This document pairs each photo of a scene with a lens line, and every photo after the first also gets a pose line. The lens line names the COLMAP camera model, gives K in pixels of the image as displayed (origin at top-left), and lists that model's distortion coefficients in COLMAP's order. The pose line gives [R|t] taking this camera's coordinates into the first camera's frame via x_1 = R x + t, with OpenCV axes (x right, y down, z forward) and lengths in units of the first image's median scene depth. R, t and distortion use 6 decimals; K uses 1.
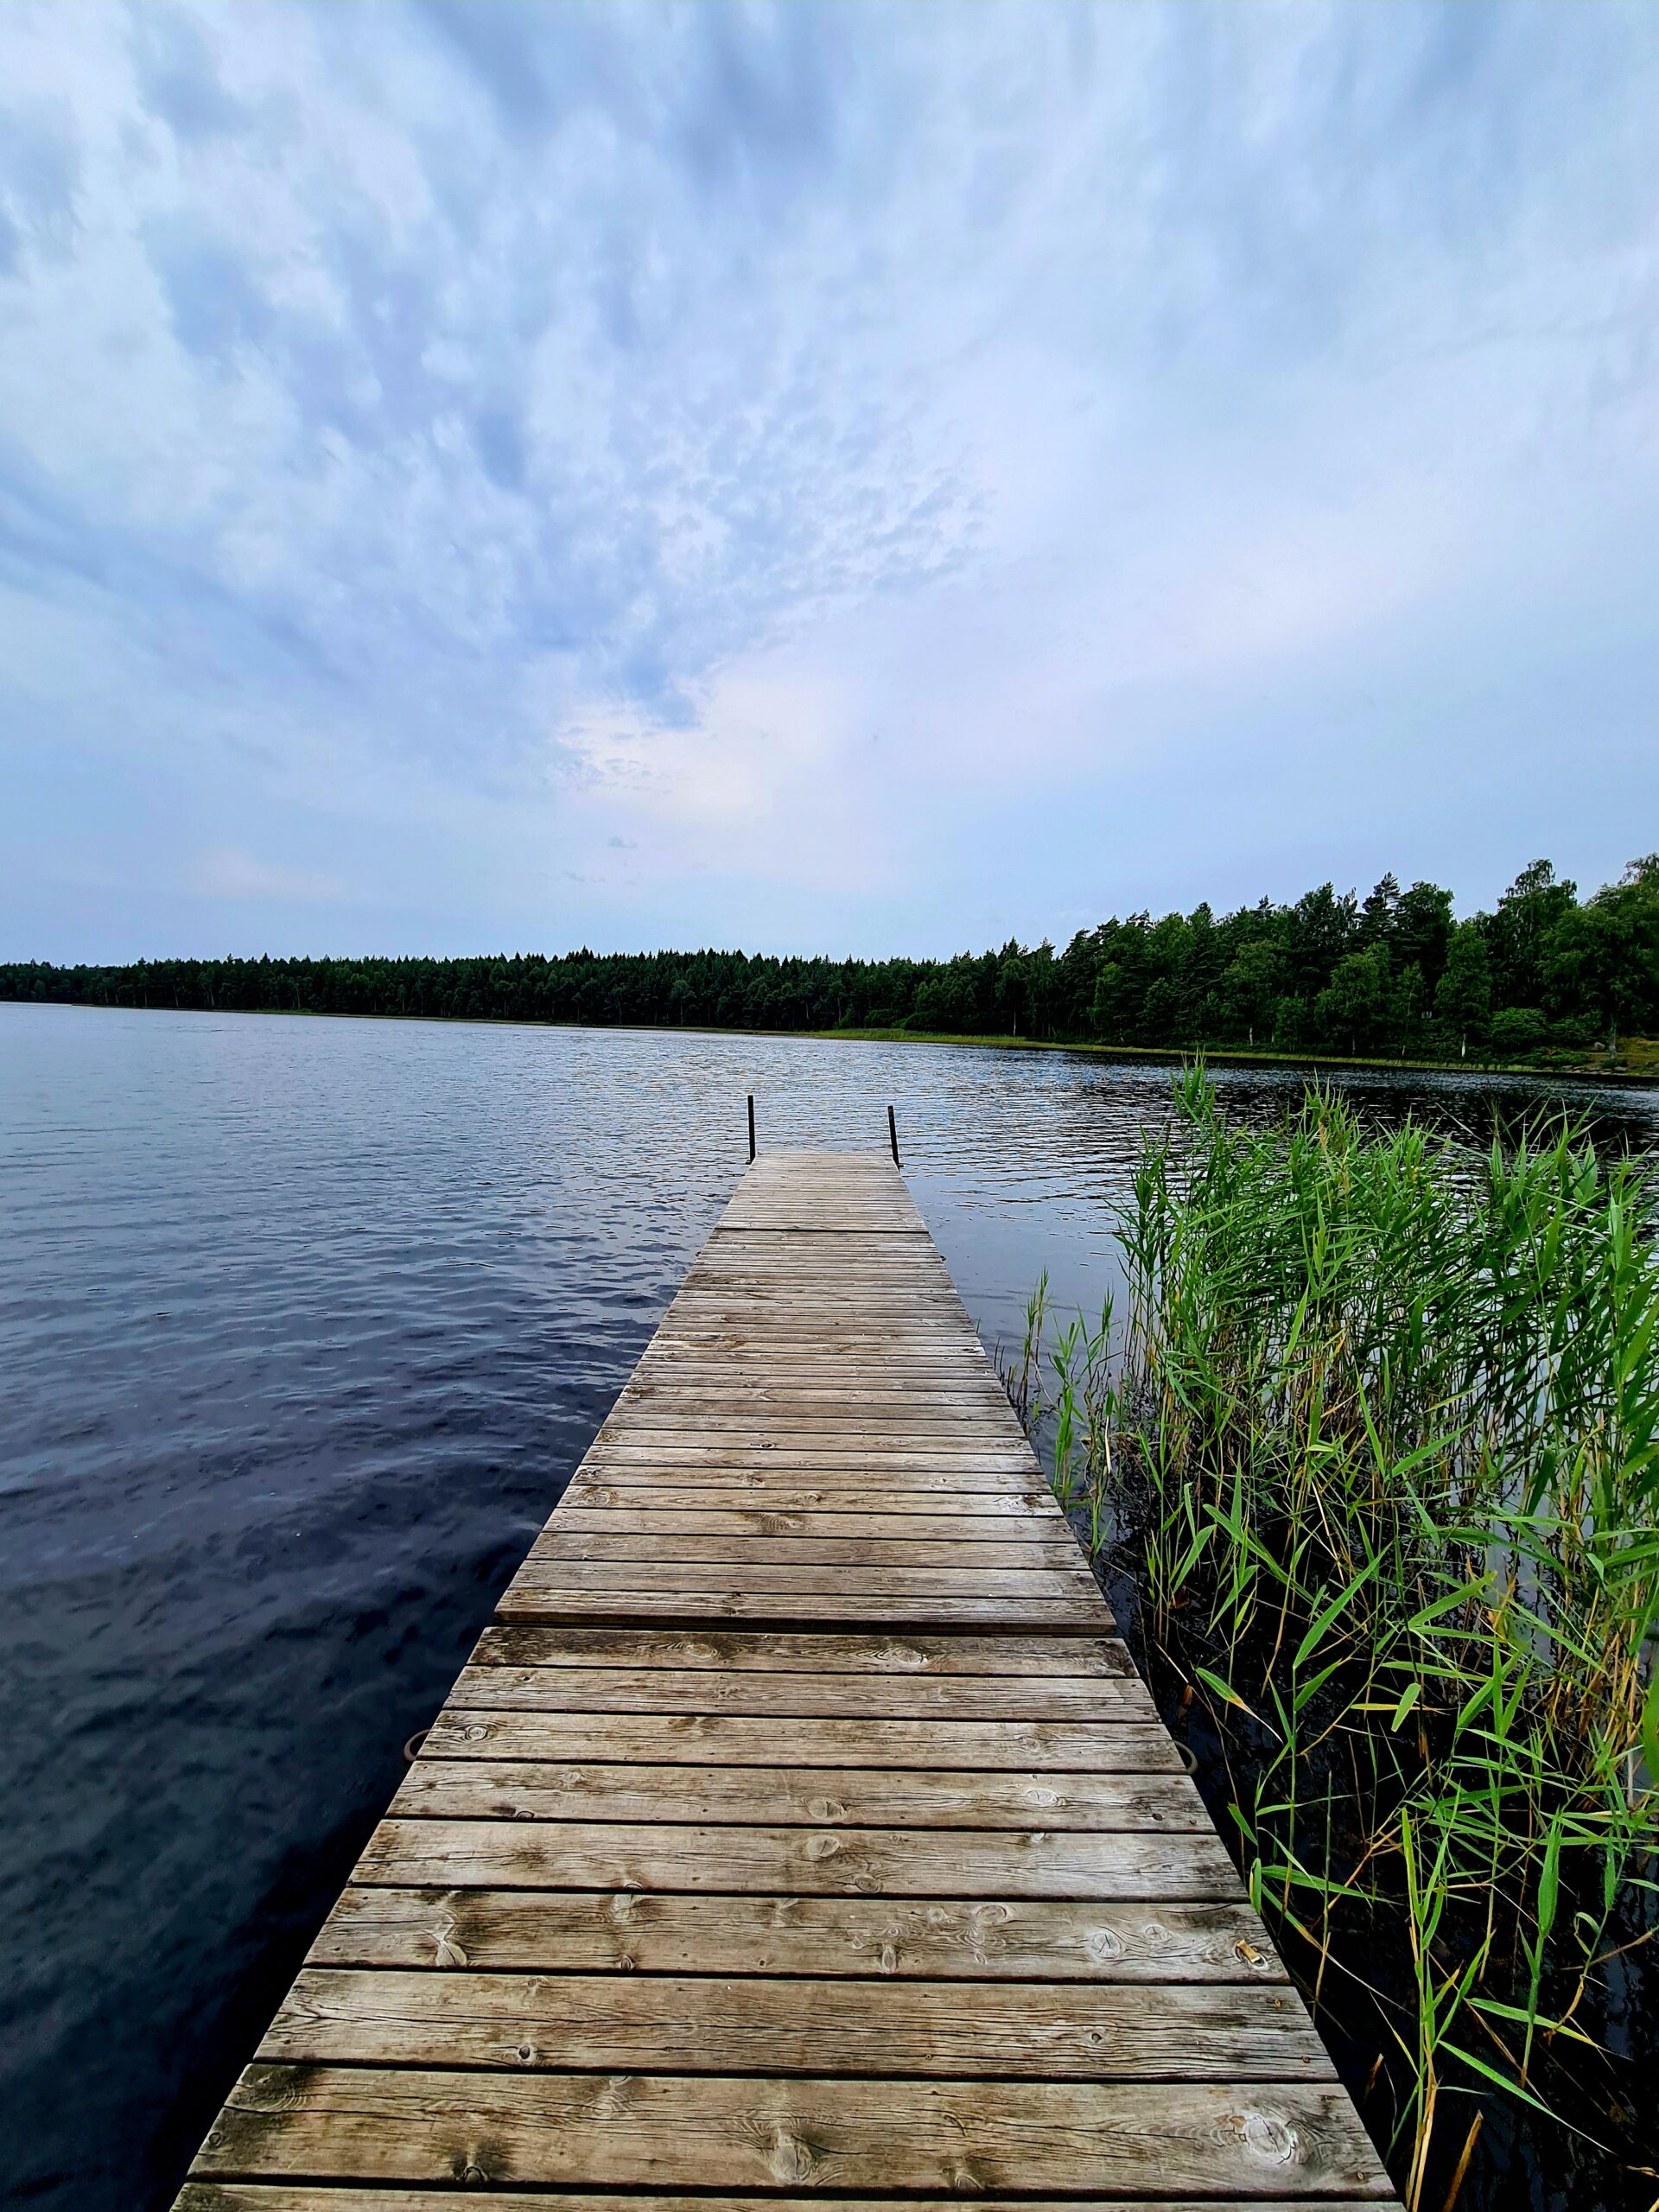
lens RADIAL K [[910.2, 0, 829.5], [0, 910.2, 1106.0], [0, 0, 1]] dist [-0.001612, -0.000420]
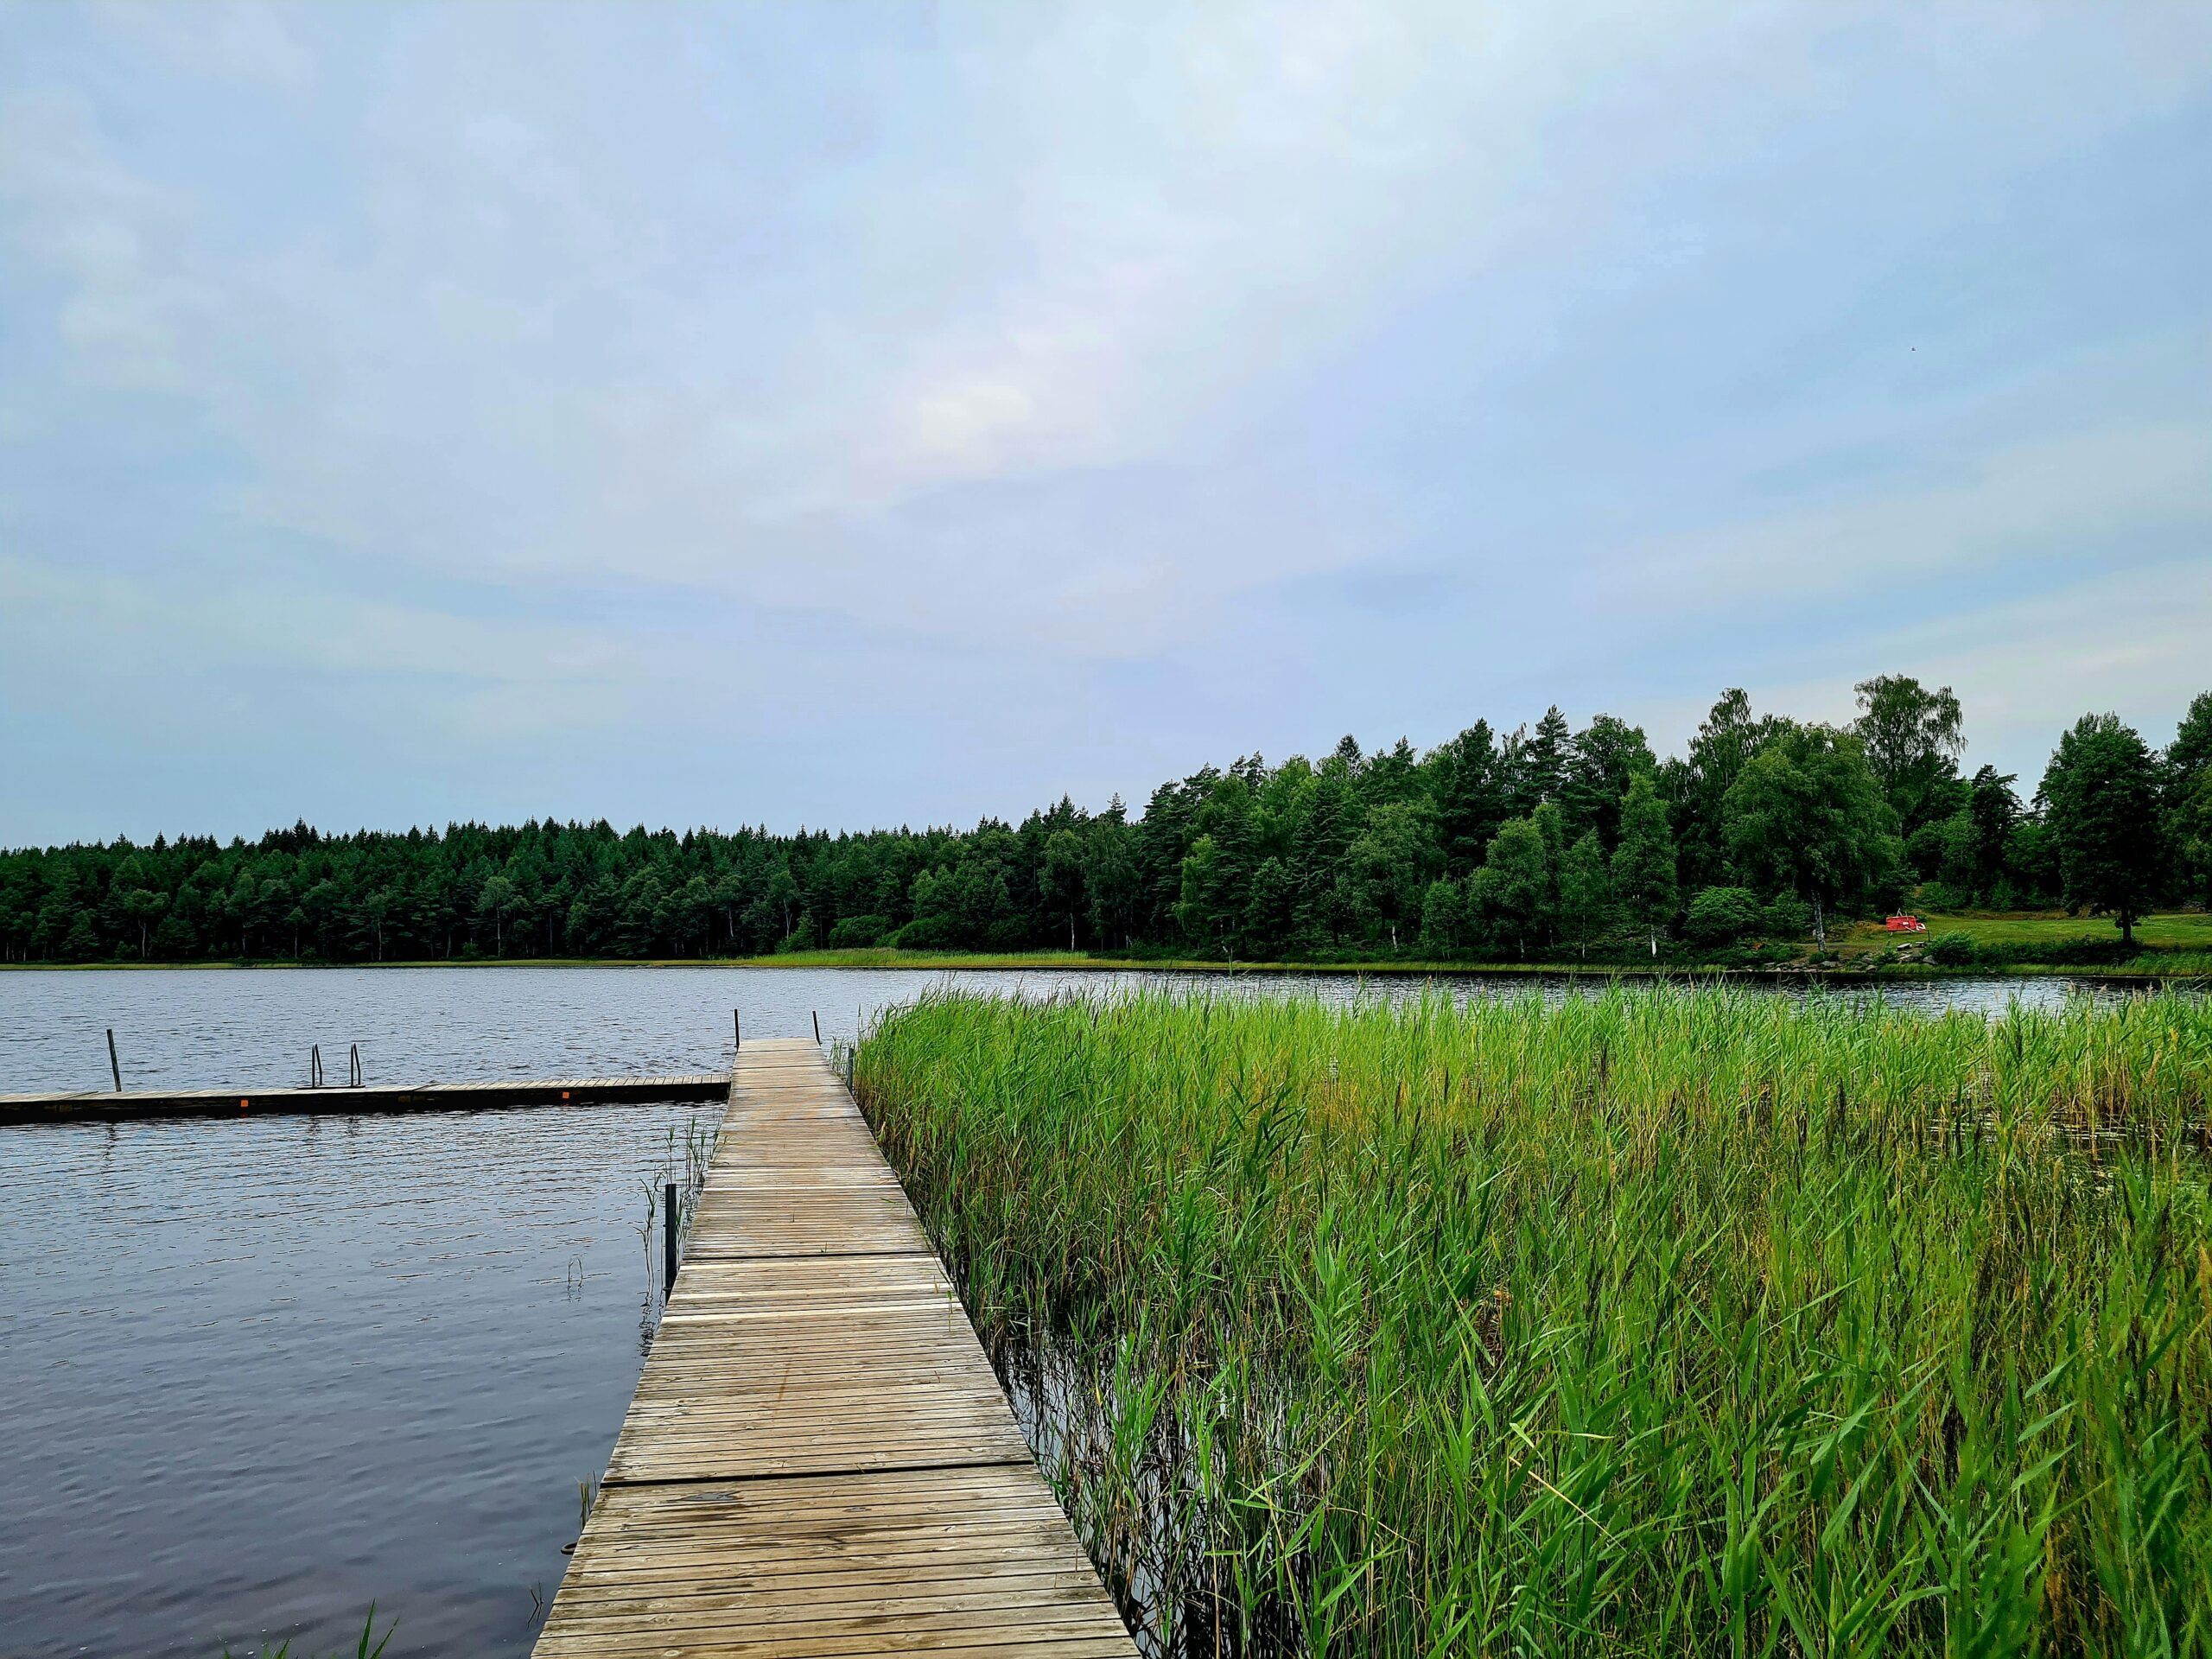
lens RADIAL K [[1729.7, 0, 1106.0], [0, 1729.7, 829.5], [0, 0, 1]] dist [0.060798, -0.007229]
pose [[0.980704, -0.028944, 0.193343, -0.003384], [0.057441, 0.987989, -0.143453, 0.014660], [-0.186869, 0.151791, 0.970587, -0.206689]]
